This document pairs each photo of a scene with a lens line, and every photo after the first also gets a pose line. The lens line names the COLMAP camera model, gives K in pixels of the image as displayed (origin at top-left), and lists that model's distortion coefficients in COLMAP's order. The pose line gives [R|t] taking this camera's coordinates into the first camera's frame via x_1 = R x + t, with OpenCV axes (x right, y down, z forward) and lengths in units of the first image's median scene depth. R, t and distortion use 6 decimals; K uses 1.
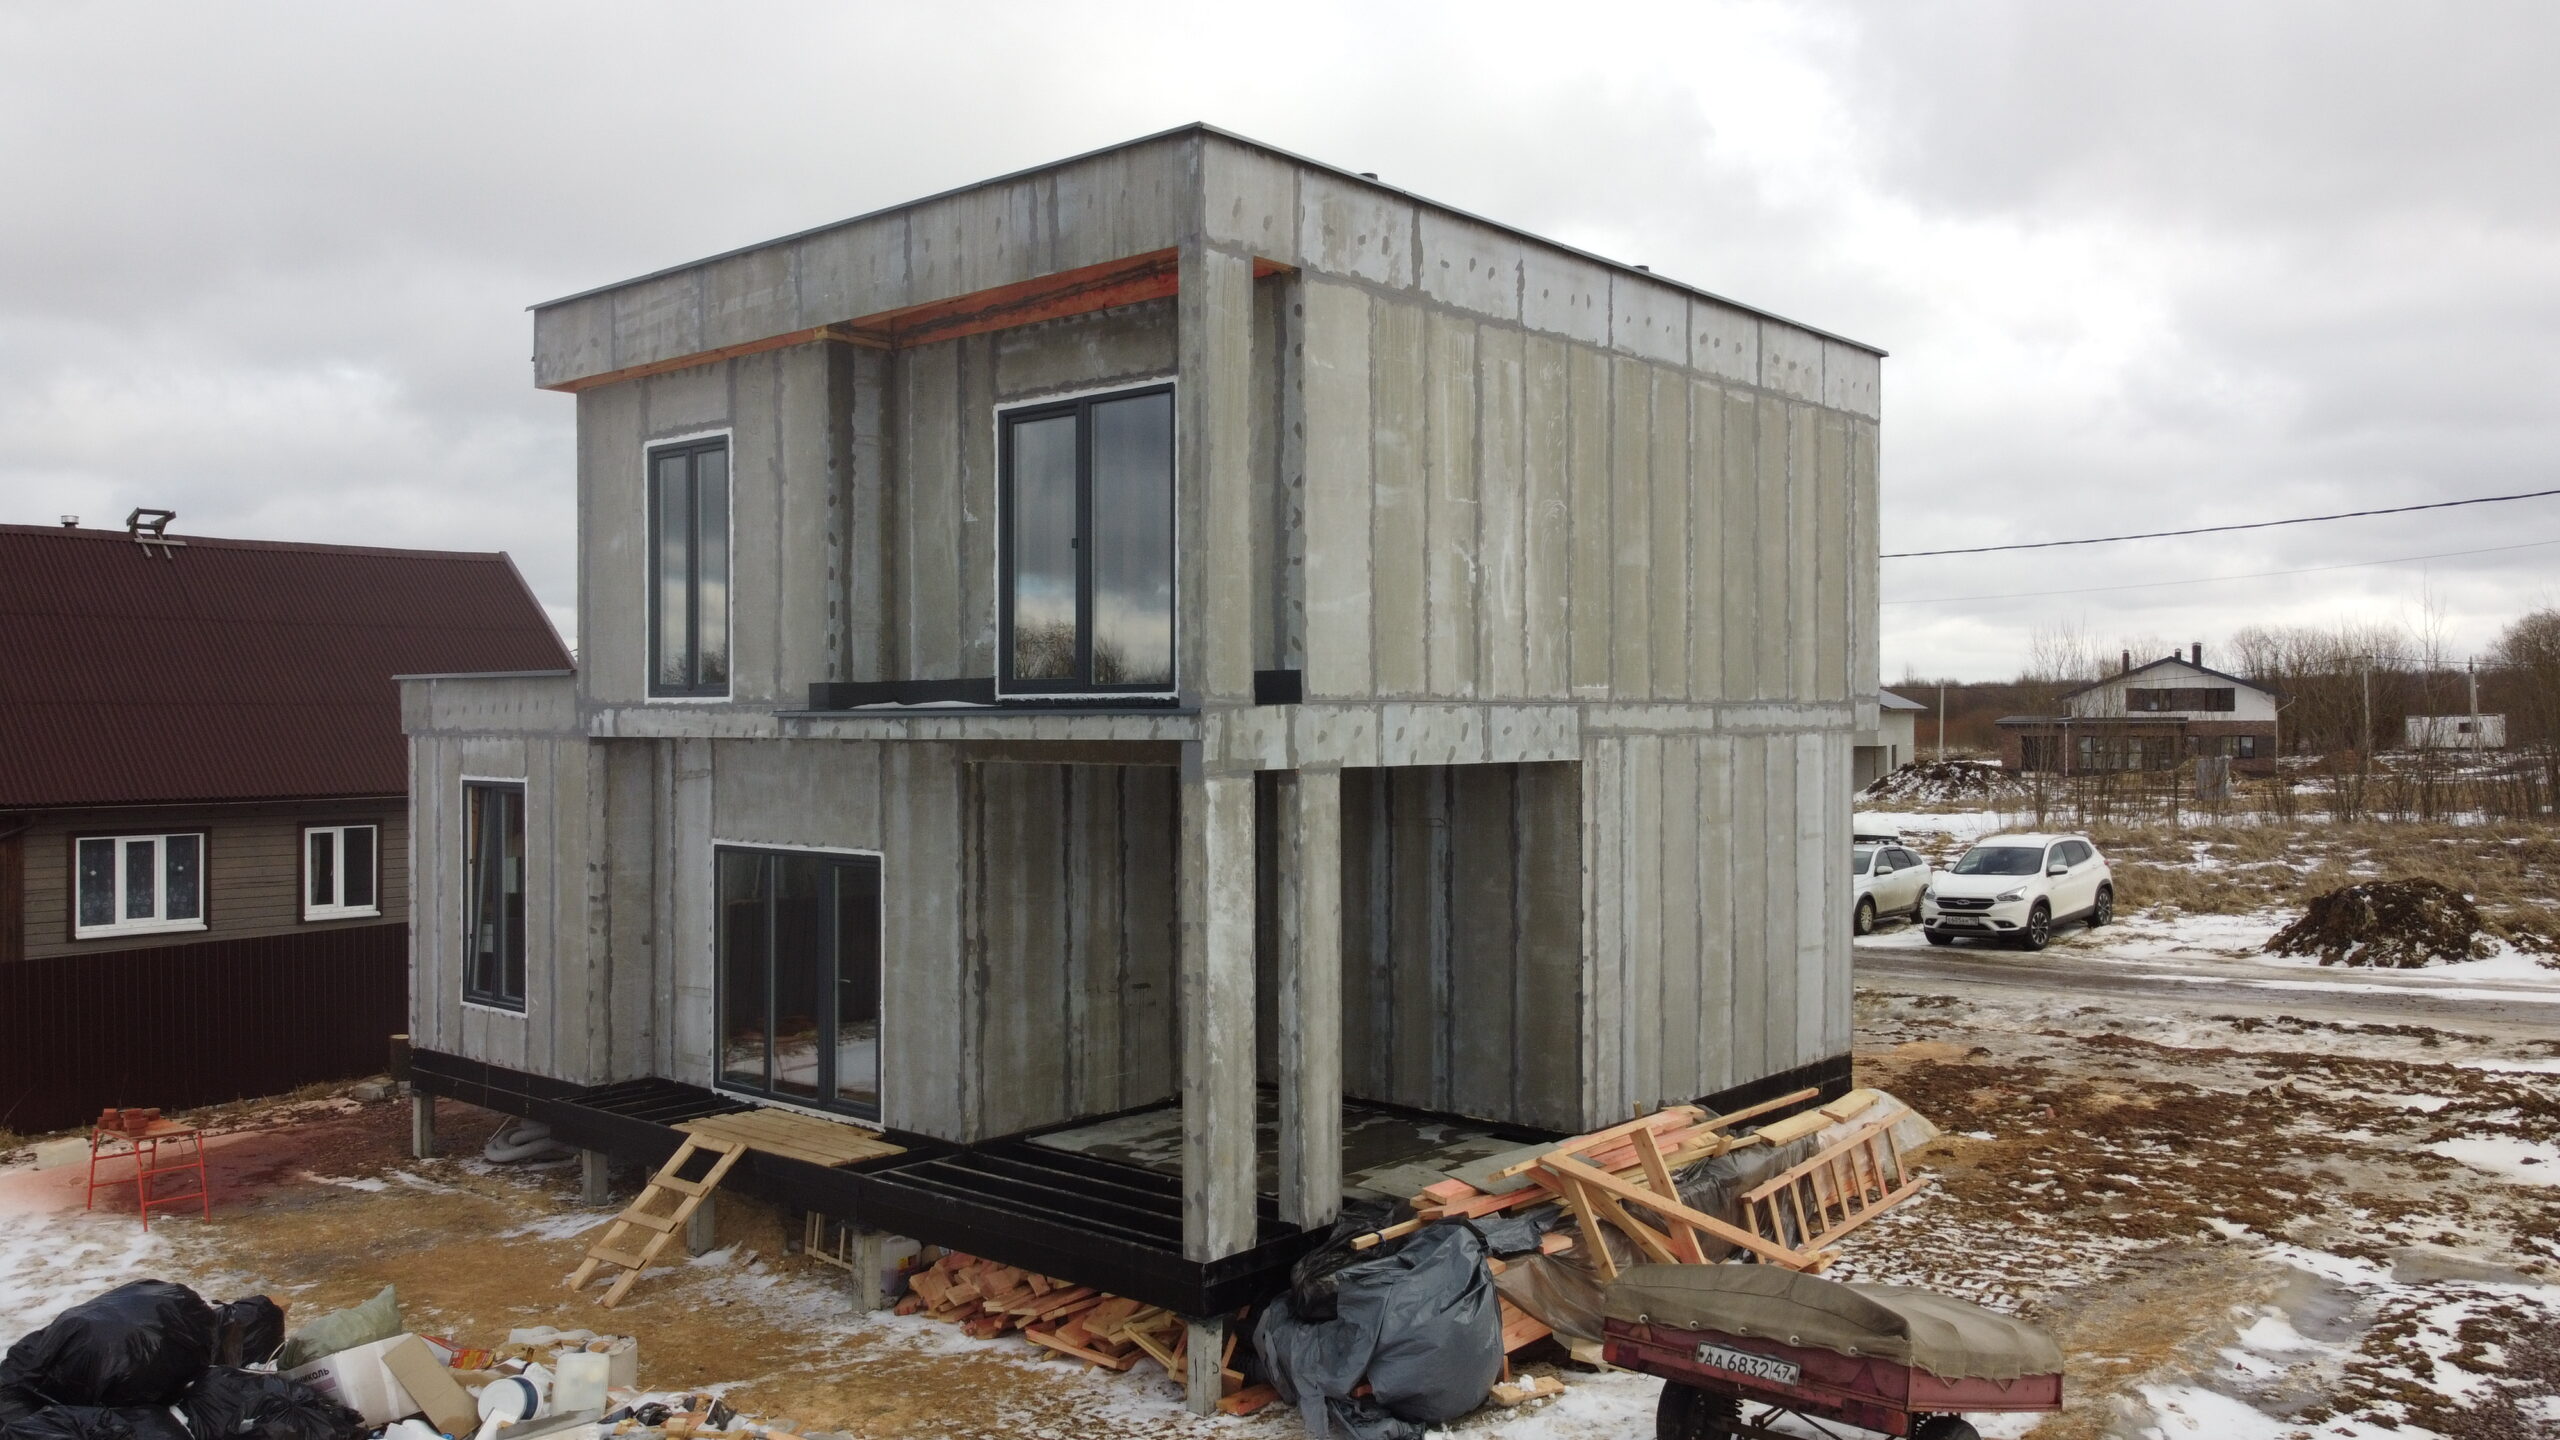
lens RADIAL K [[1935.5, 0, 1272.3], [0, 1935.5, 715.6], [0, 0, 1]] dist [0.009446, -0.010304]
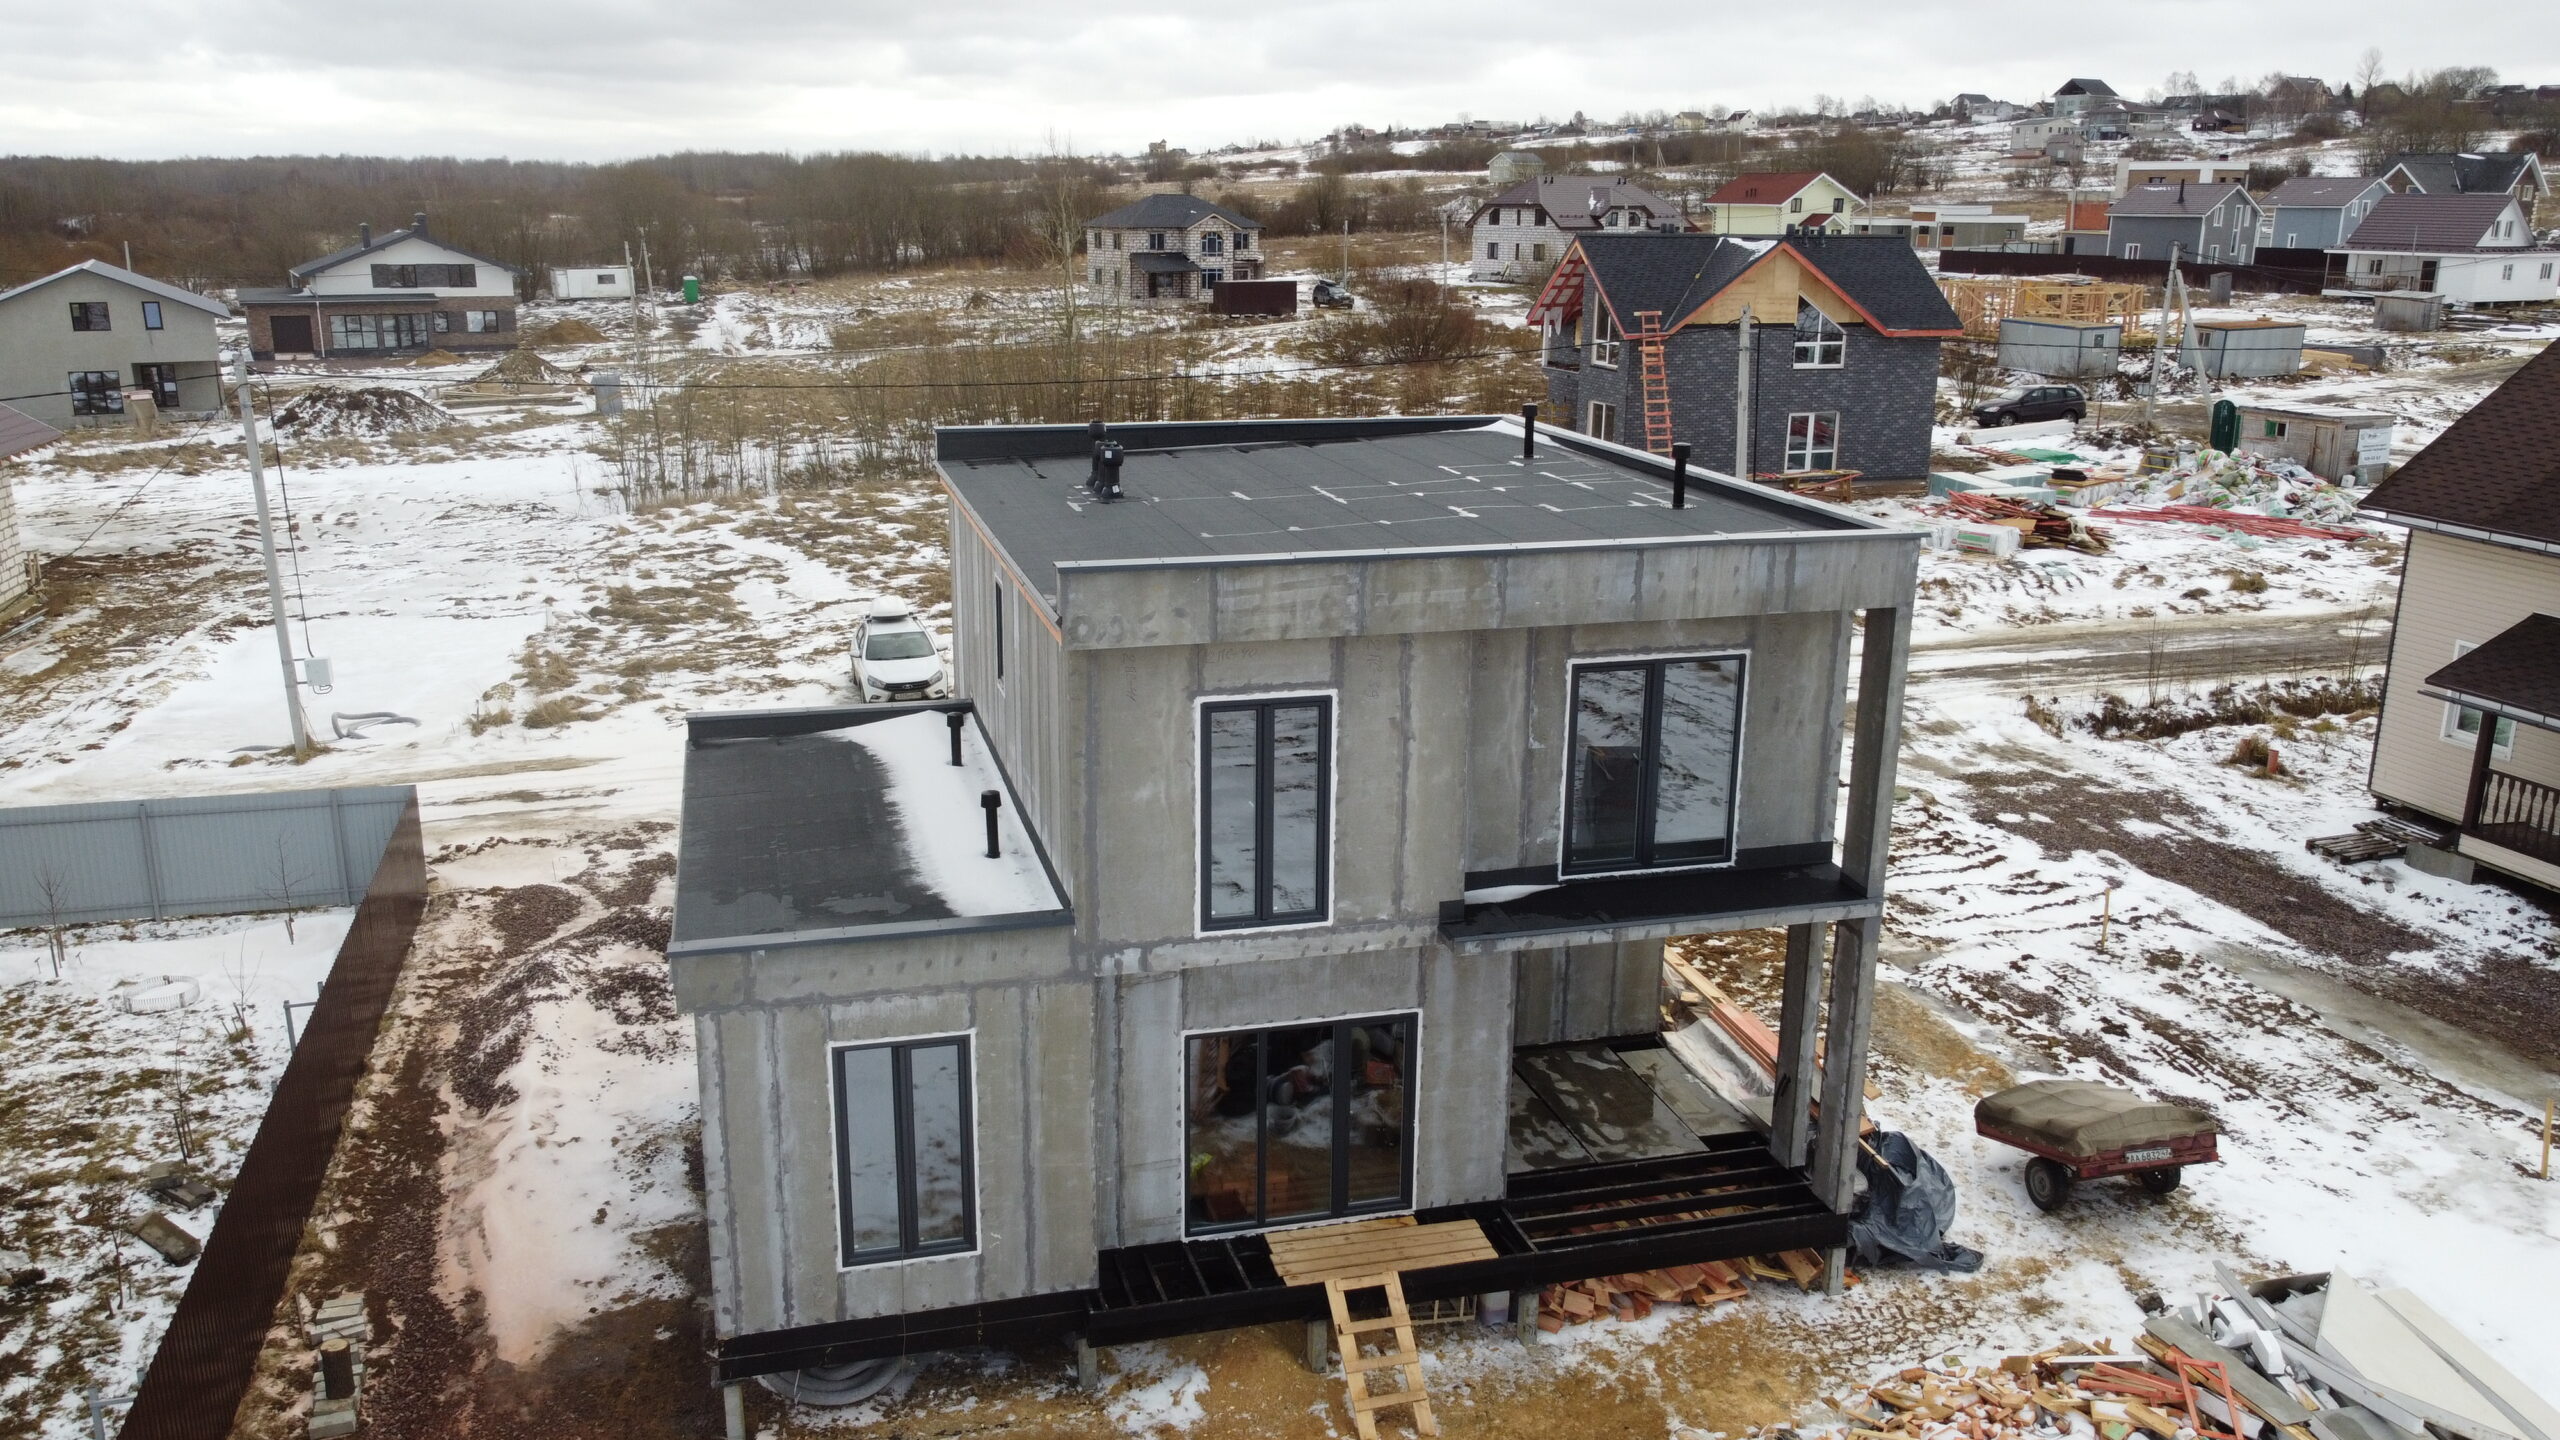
lens RADIAL K [[1924.5, 0, 1262.0], [0, 1924.5, 718.8], [0, 0, 1]] dist [0.011152, -0.007890]
pose [[0.564287, -0.206723, 0.799278, -1.205394], [-0.011245, 0.966129, 0.257816, -0.422956], [-0.825502, -0.154470, 0.542849, 0.457280]]
